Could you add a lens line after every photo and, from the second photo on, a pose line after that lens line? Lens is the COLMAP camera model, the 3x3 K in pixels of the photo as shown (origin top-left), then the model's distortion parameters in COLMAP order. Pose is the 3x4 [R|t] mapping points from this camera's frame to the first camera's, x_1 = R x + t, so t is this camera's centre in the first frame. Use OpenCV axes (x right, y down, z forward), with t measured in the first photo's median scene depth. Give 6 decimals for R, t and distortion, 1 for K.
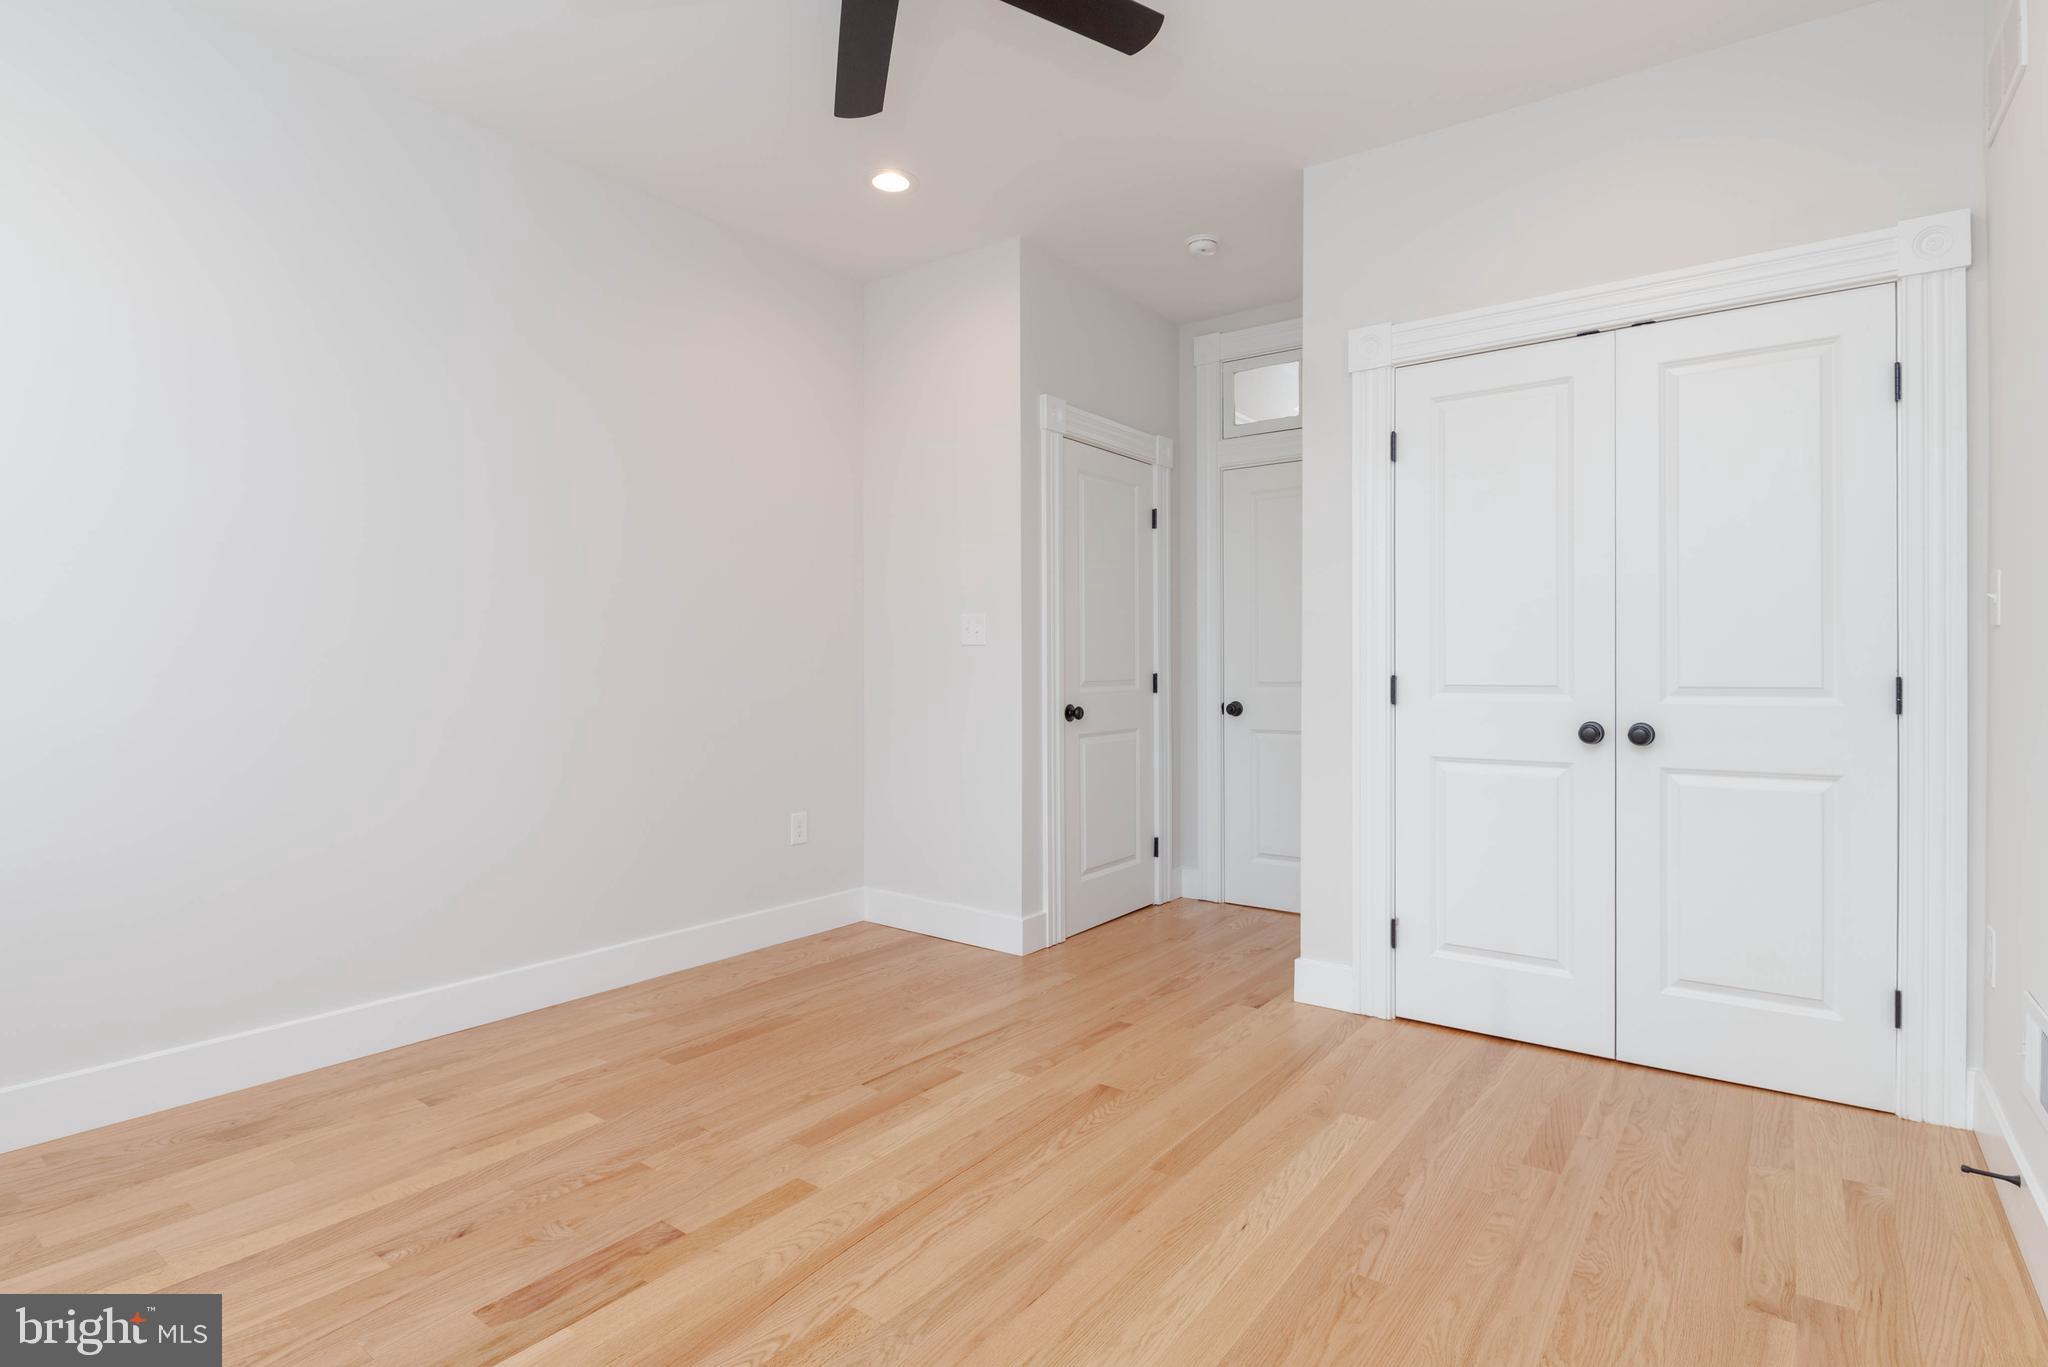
lens RADIAL K [[1014.1, 0, 1041.6], [0, 1014.1, 688.3], [0, 0, 1]] dist [0.001950, -0.008963]
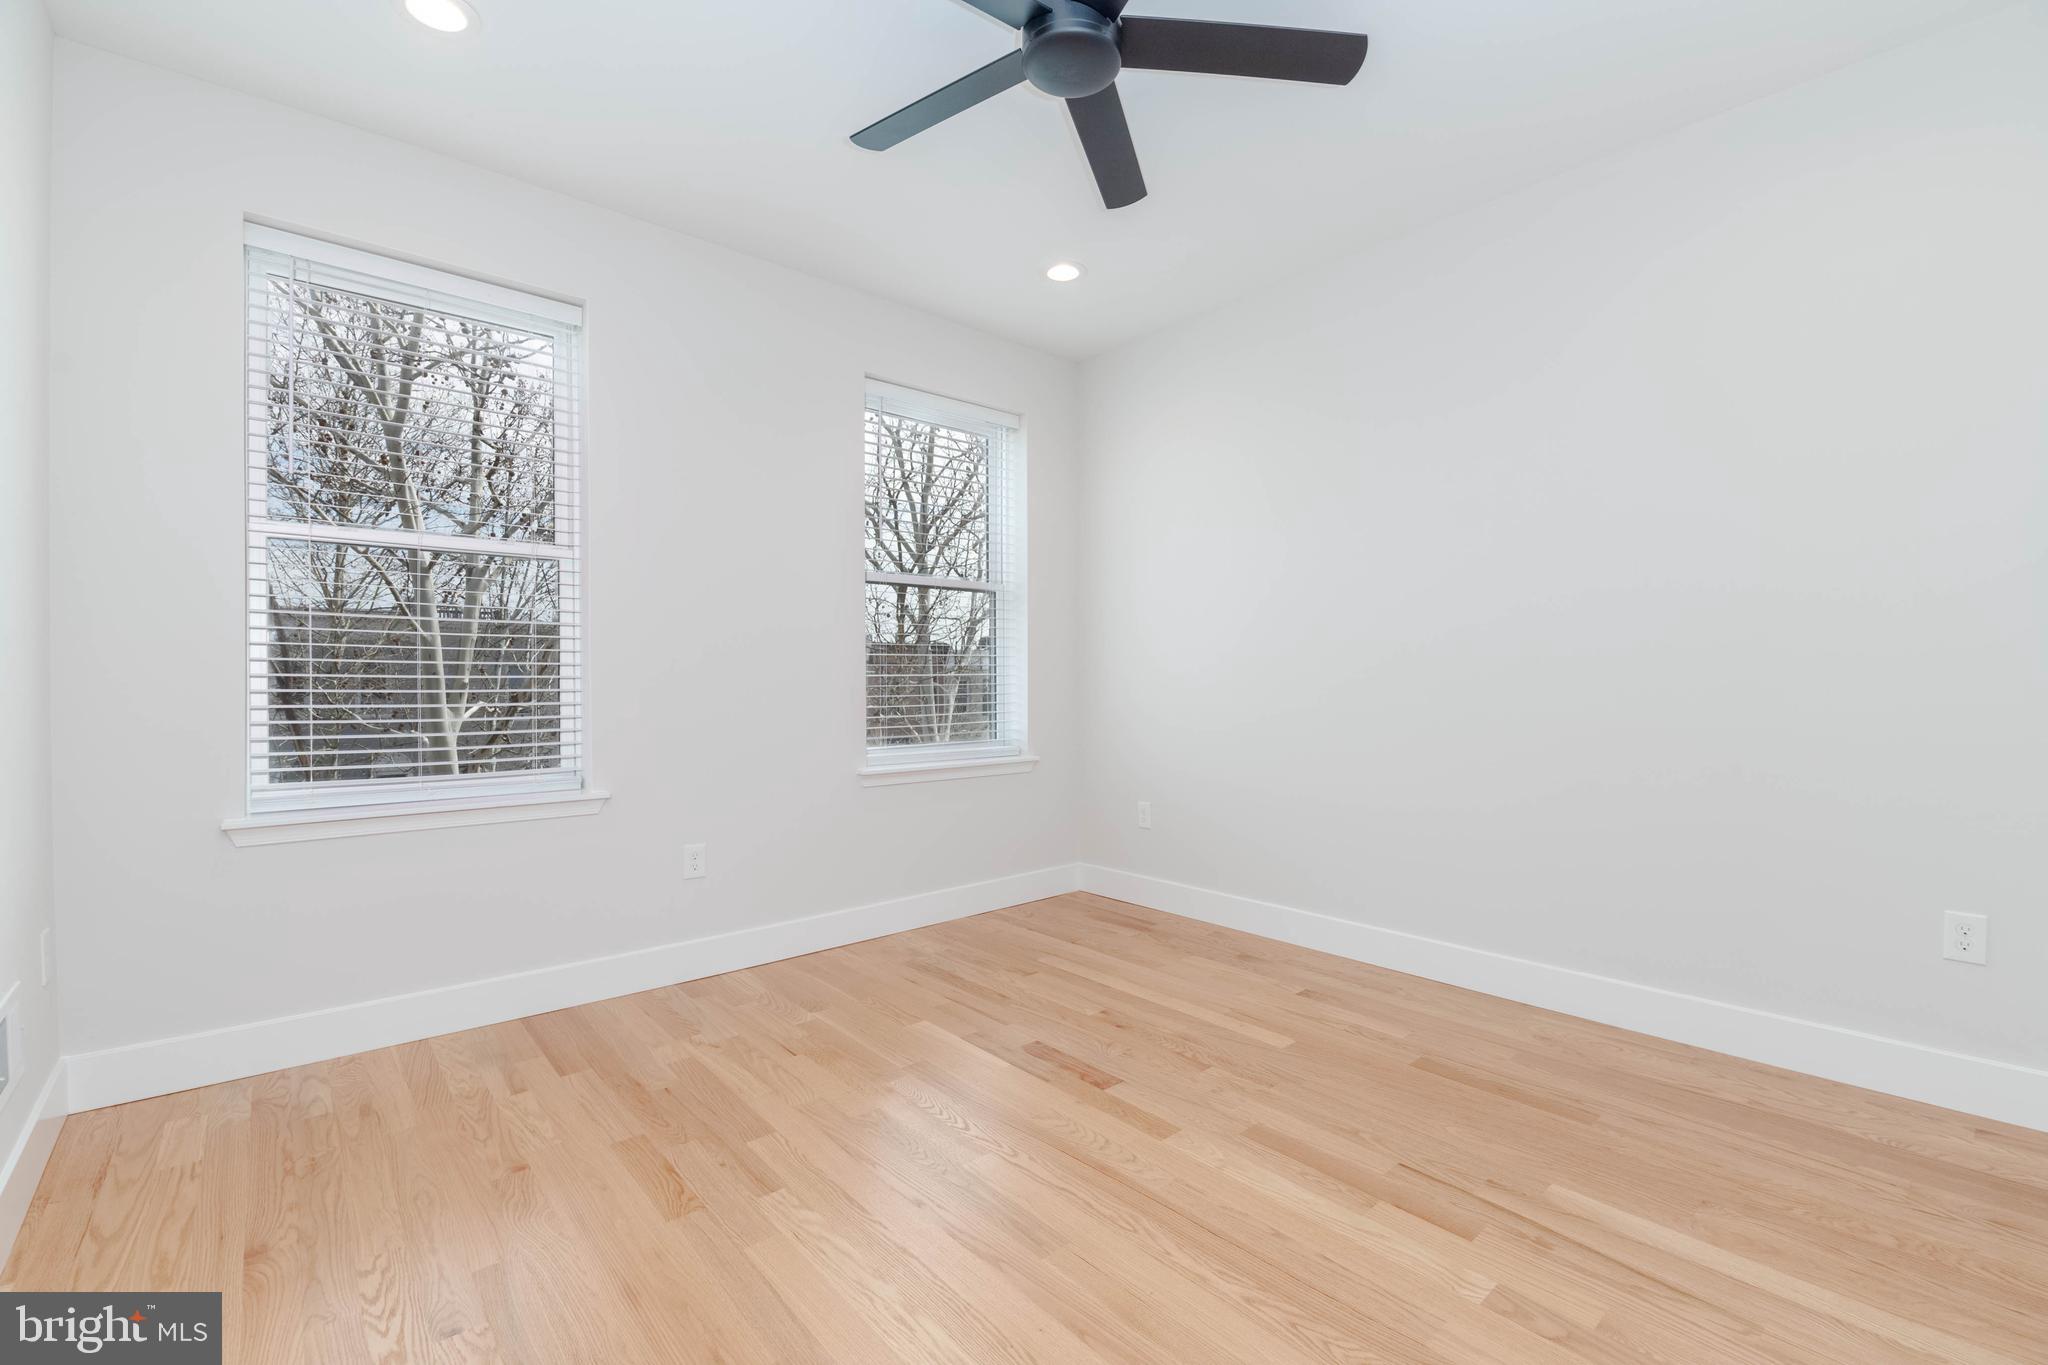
lens RADIAL K [[887.1, 0, 1051.9], [0, 887.1, 685.1], [0, 0, 1]] dist [-0.012597, -0.000766]
pose [[-0.209578, 0.007184, -0.977765, 0.674923], [-0.017153, 0.999792, 0.011023, -0.022177], [0.977641, 0.019082, -0.209412, 0.940007]]
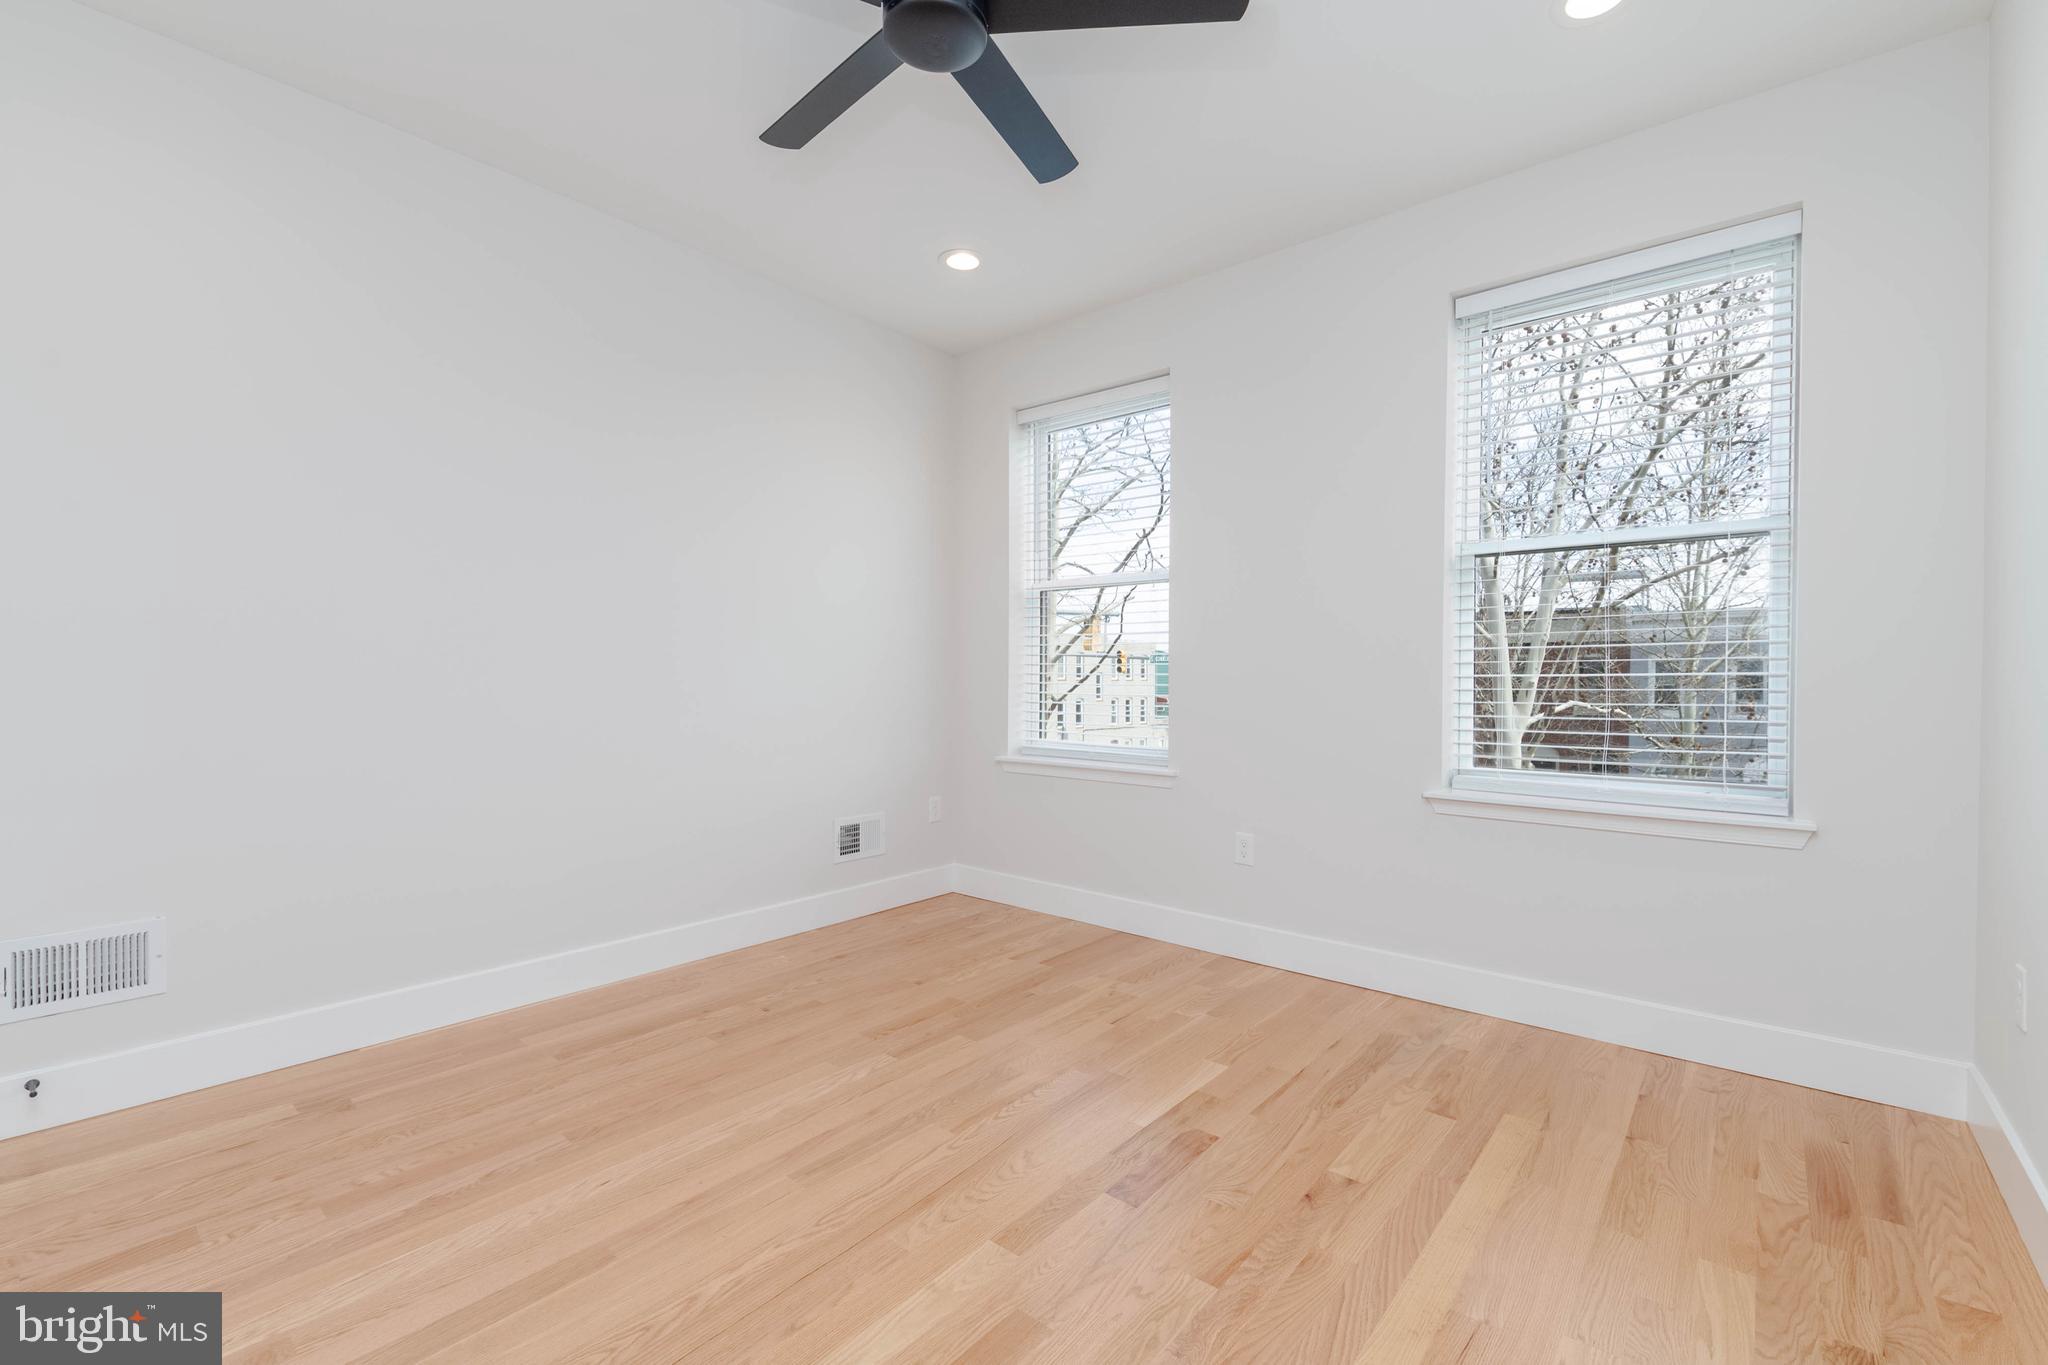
lens RADIAL K [[877.7, 0, 1023.1], [0, 877.7, 673.7], [0, 0, 1]] dist [0.002171, -0.000674]
pose [[-0.996557, -0.005974, 0.082699, -0.270923], [-0.004603, 0.999849, 0.016757, -0.034725], [-0.082787, 0.016319, -0.996434, 1.564189]]
